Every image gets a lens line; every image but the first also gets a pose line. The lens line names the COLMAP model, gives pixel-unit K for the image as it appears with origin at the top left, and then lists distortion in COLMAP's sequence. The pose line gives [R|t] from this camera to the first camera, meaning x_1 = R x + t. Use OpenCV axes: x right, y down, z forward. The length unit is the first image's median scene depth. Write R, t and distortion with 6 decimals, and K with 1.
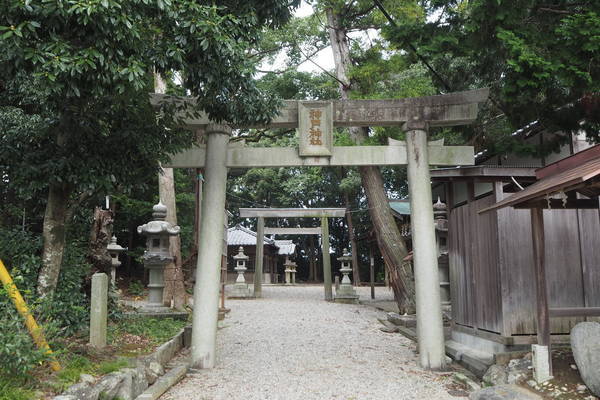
lens RADIAL K [[503.6, 0, 299.7], [0, 503.6, 199.6], [0, 0, 1]] dist [-0.001346, -0.000087]
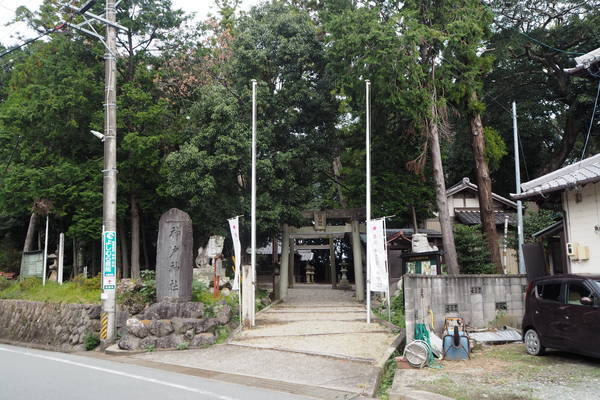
lens RADIAL K [[503.6, 0, 300.3], [0, 503.6, 200.7], [0, 0, 1]] dist [-0.001346, -0.000087]
pose [[0.999363, -0.010742, -0.034024, 0.003588], [0.010527, 0.999924, -0.006494, -0.048766], [0.034091, 0.006132, 0.999400, -0.395270]]
